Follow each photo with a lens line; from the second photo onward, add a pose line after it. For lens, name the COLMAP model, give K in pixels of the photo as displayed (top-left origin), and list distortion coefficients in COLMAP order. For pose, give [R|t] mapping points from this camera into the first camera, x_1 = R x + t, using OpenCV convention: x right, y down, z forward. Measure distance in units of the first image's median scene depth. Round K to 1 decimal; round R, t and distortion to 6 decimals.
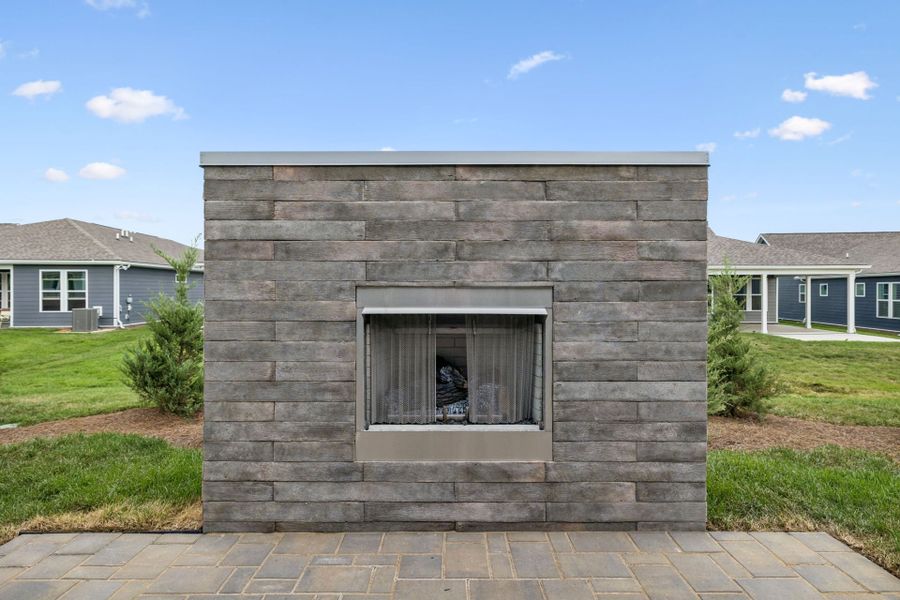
lens RADIAL K [[502.1, 0, 452.2], [0, 502.1, 288.8], [0, 0, 1]] dist [-0.001057, 0.000482]
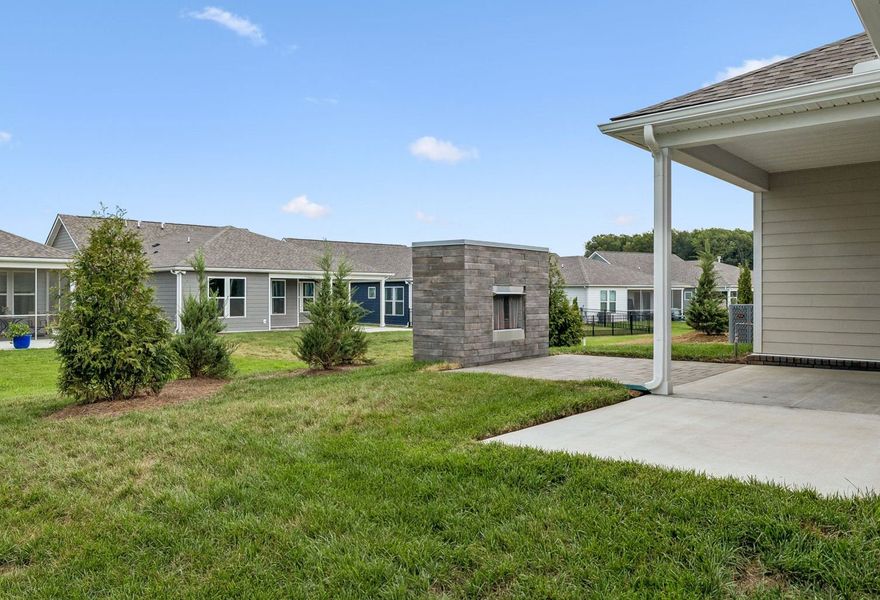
lens RADIAL K [[672.6, 0, 393.6], [0, 672.6, 297.9], [0, 0, 1]] dist [0.001518, 0.000797]
pose [[0.676360, -0.005887, 0.736548, -3.682683], [0.001341, 0.999976, 0.006761, 0.043643], [-0.736570, -0.003585, 0.676351, -1.372611]]
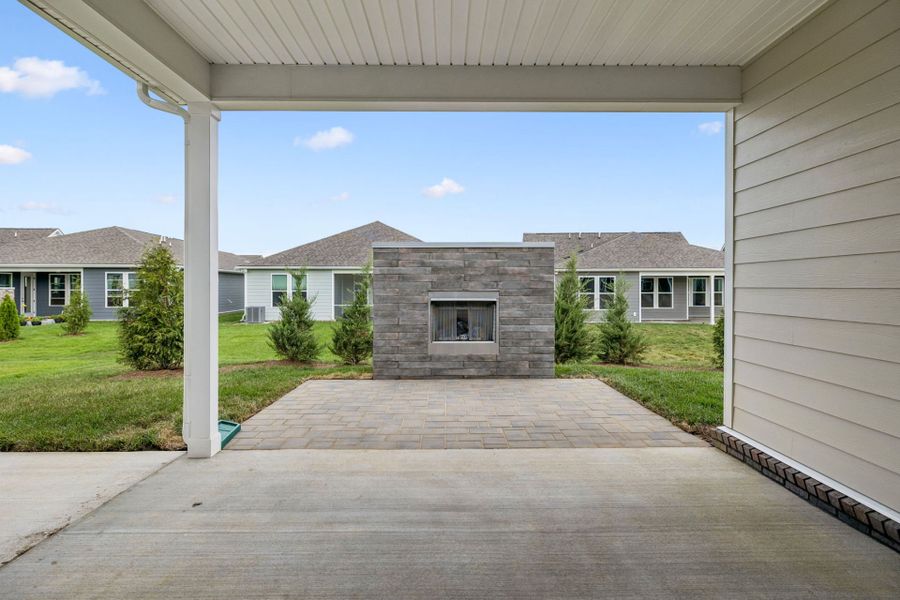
lens RADIAL K [[502.1, 0, 452.2], [0, 502.1, 288.8], [0, 0, 1]] dist [-0.001057, 0.000482]
pose [[0.999975, -0.000832, 0.007064, -0.077912], [0.000797, 0.999987, 0.004944, -0.029586], [-0.007068, -0.004938, 0.999963, -1.769014]]
